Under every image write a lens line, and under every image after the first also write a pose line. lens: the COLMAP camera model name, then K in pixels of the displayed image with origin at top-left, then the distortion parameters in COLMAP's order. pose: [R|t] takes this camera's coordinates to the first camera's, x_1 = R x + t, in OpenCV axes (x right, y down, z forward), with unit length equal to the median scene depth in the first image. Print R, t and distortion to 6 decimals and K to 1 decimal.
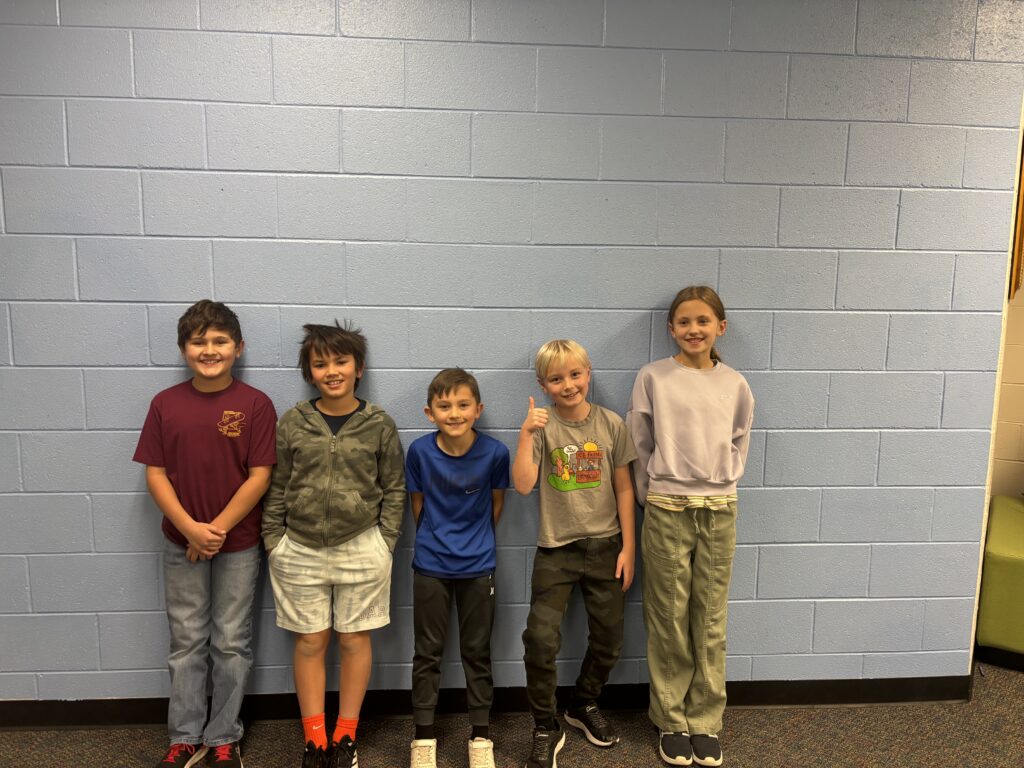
lens RADIAL K [[774.4, 0, 514.7], [0, 774.4, 386.6], [0, 0, 1]] dist [0.039902, -0.050077]
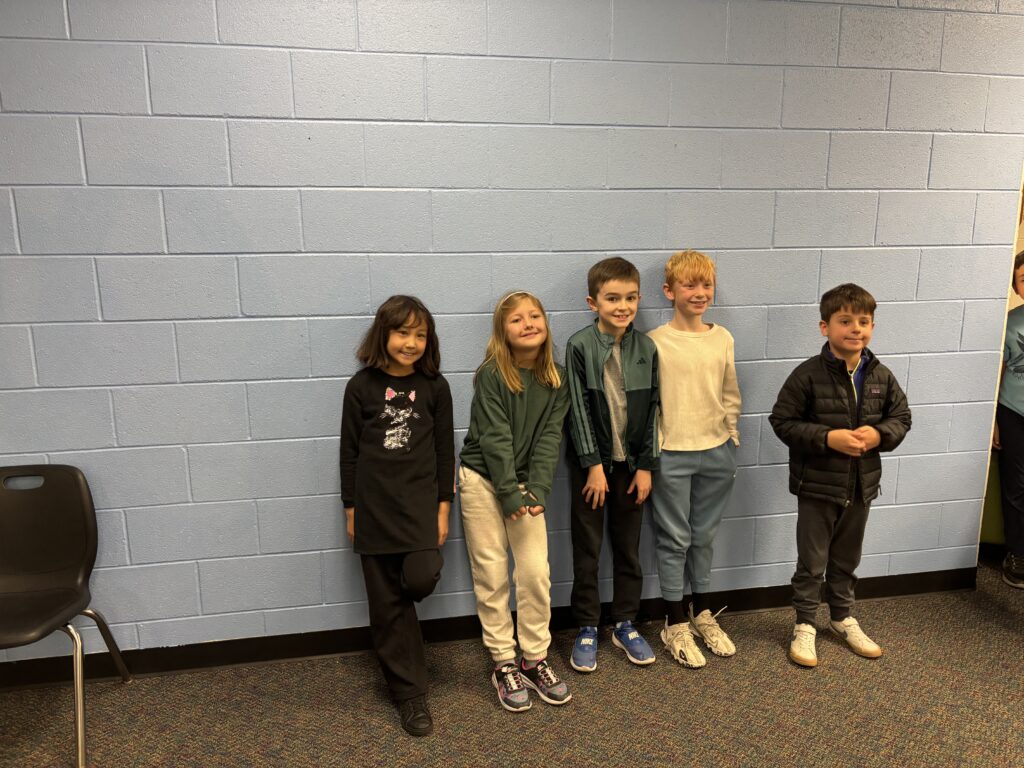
lens RADIAL K [[774.4, 0, 506.3], [0, 774.4, 385.8], [0, 0, 1]] dist [0.039902, -0.050077]
pose [[0.993383, -0.040725, 0.107382, -0.240161], [0.032865, 0.996718, 0.073981, -0.001200], [-0.110043, -0.069962, 0.991462, -0.044112]]
